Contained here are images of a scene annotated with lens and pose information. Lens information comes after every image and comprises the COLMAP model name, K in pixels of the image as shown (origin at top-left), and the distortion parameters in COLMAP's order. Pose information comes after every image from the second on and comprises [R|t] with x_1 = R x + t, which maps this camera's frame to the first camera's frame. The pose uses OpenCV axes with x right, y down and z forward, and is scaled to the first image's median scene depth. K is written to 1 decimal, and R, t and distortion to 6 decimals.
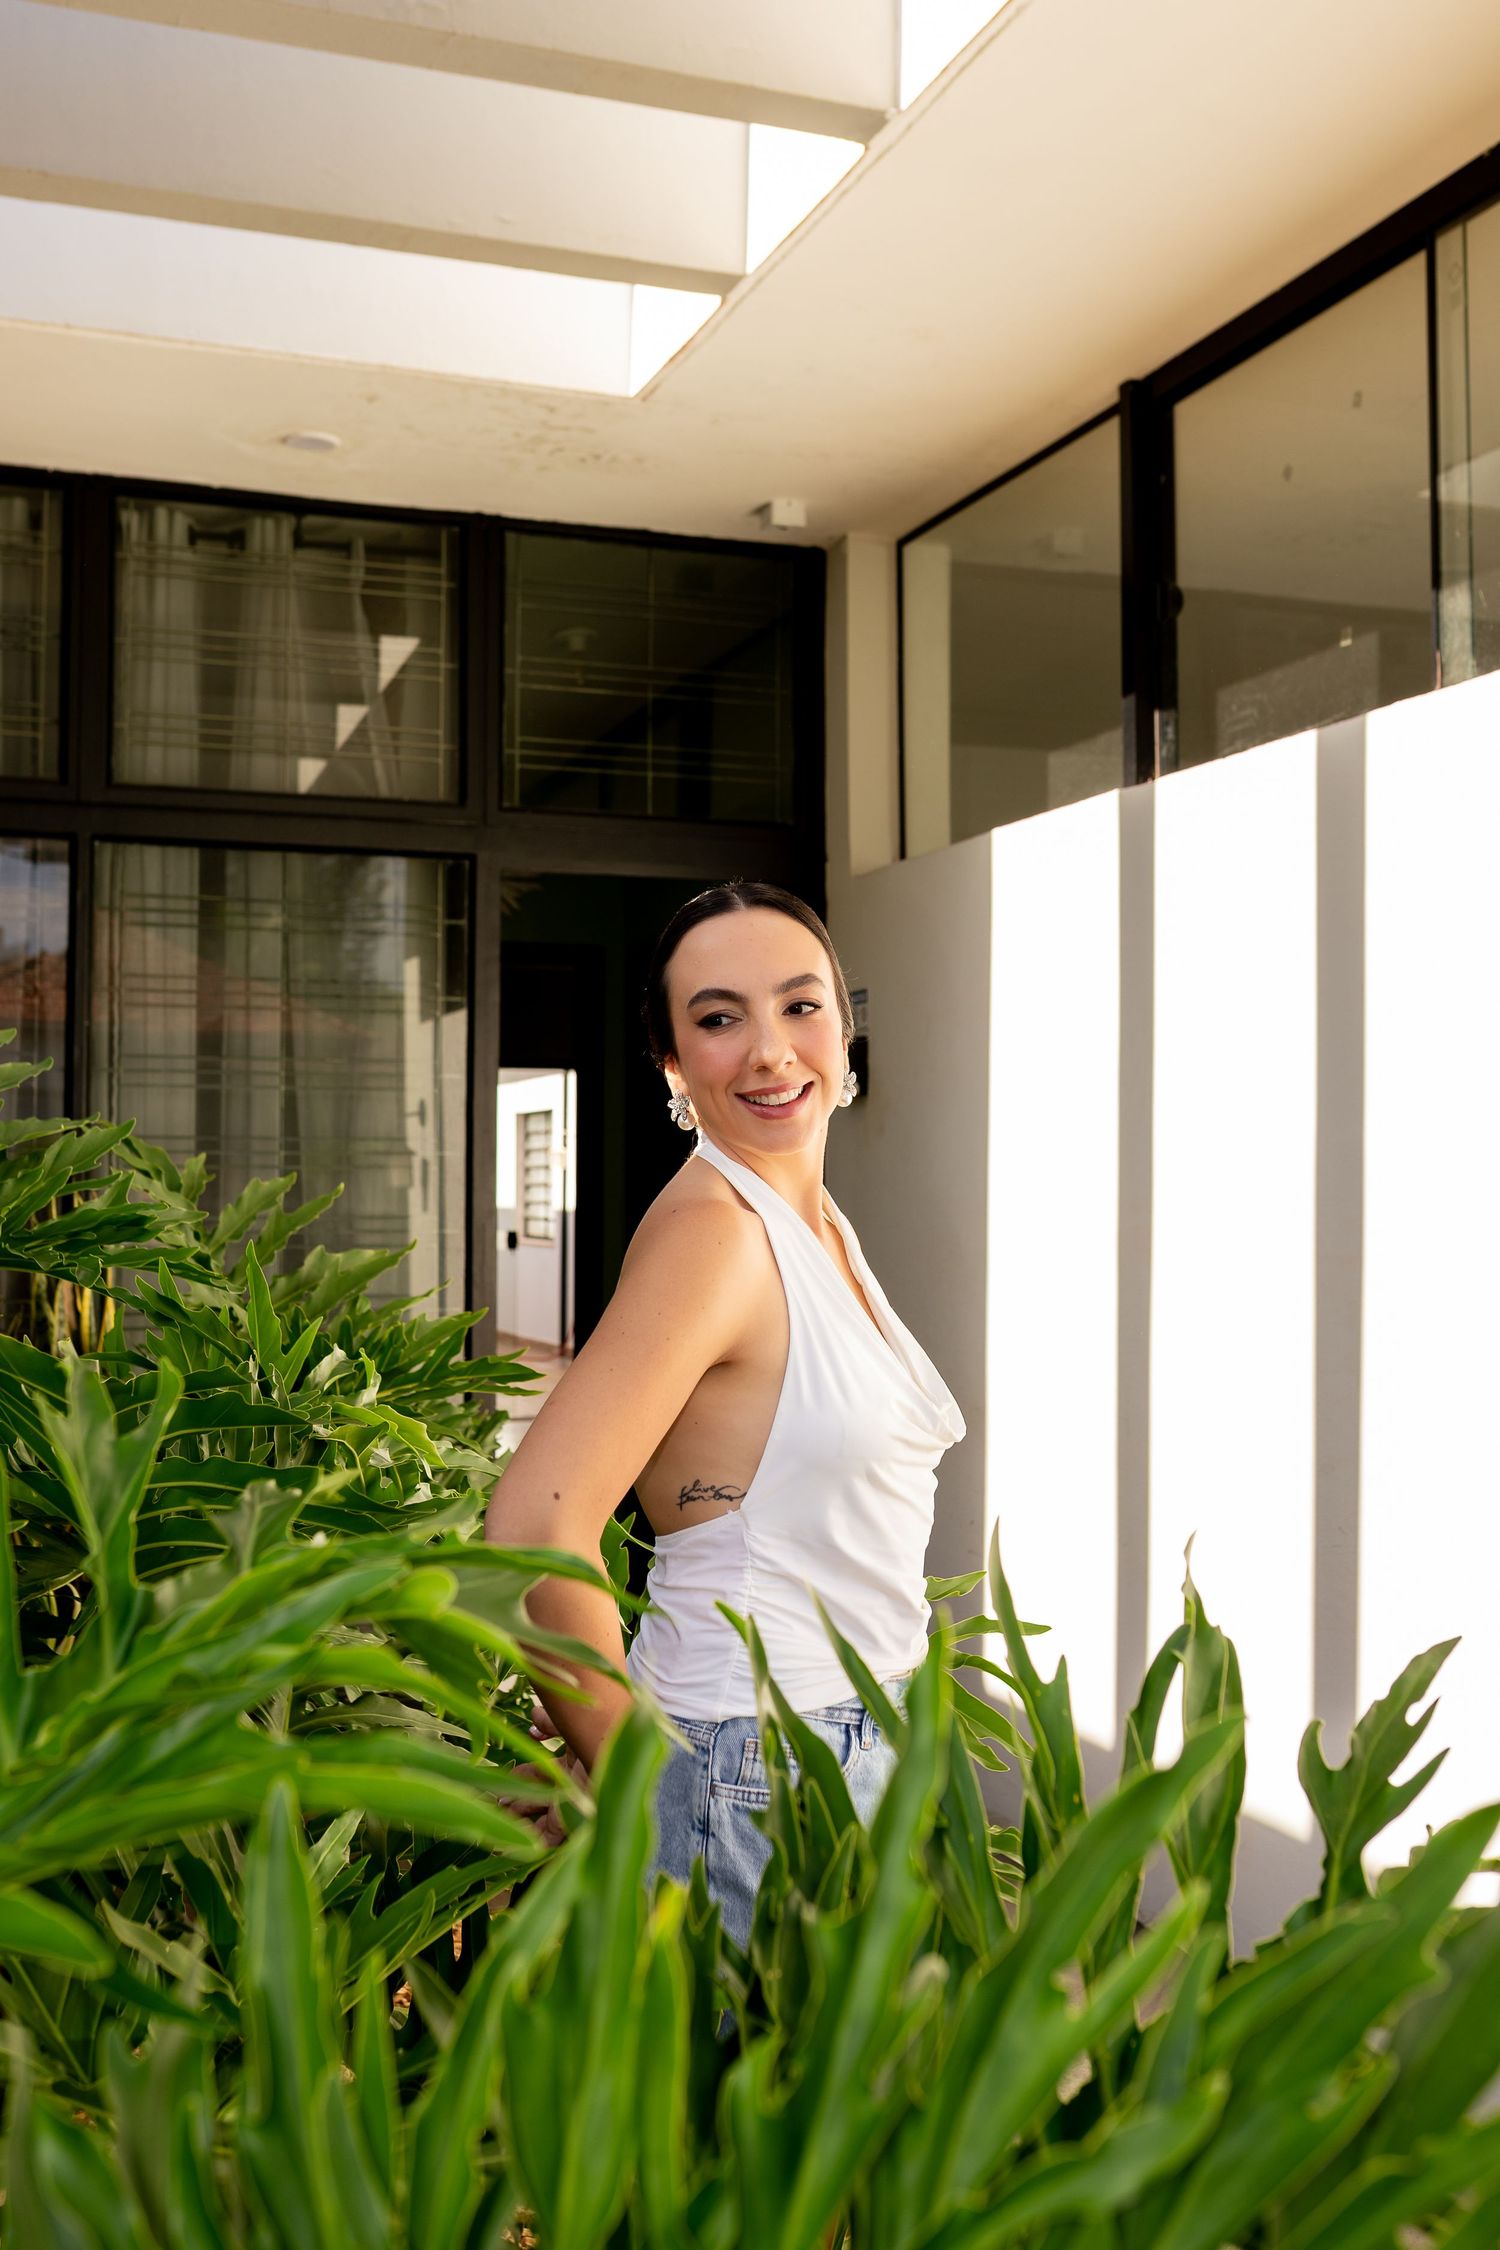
lens RADIAL K [[2180.7, 0, 752.7], [0, 2180.7, 1124.3], [0, 0, 1]] dist [-0.035413, 0.000000]
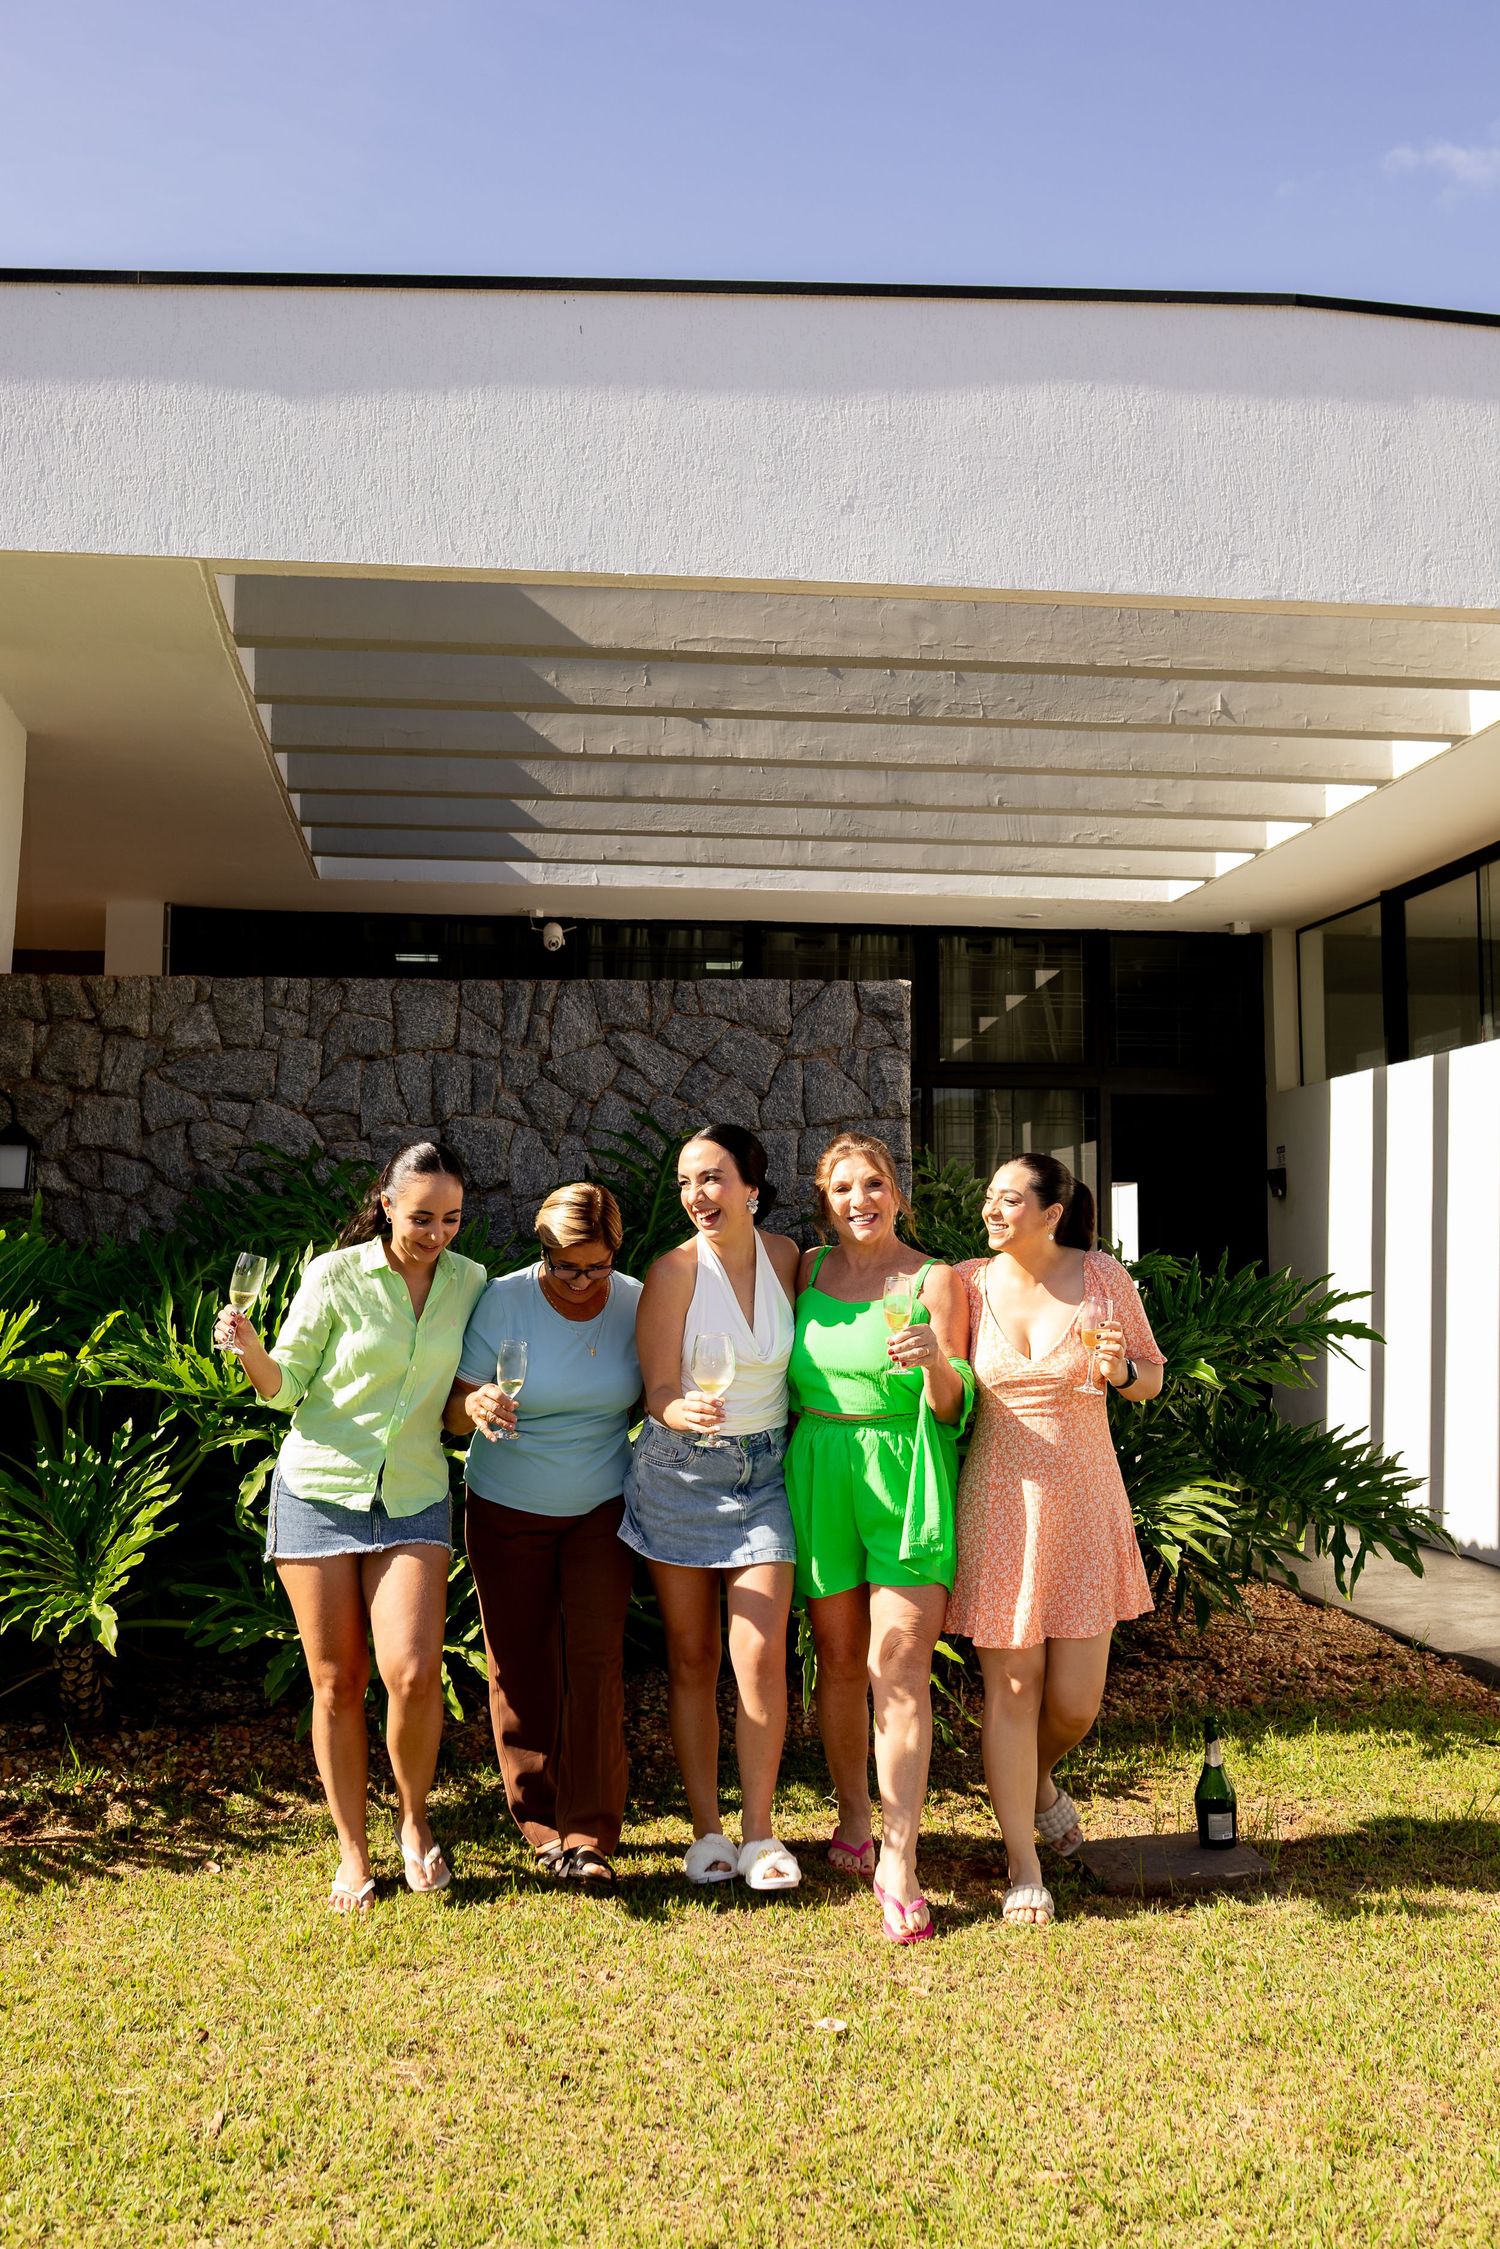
lens RADIAL K [[2179.8, 0, 748.7], [0, 2179.8, 1125.3], [0, 0, 1]] dist [-0.035413, 0.000000]
pose [[0.972353, -0.018461, -0.232783, 0.042526], [0.005728, 0.998456, -0.055257, 0.035353], [0.233444, 0.052396, 0.970958, -1.302249]]
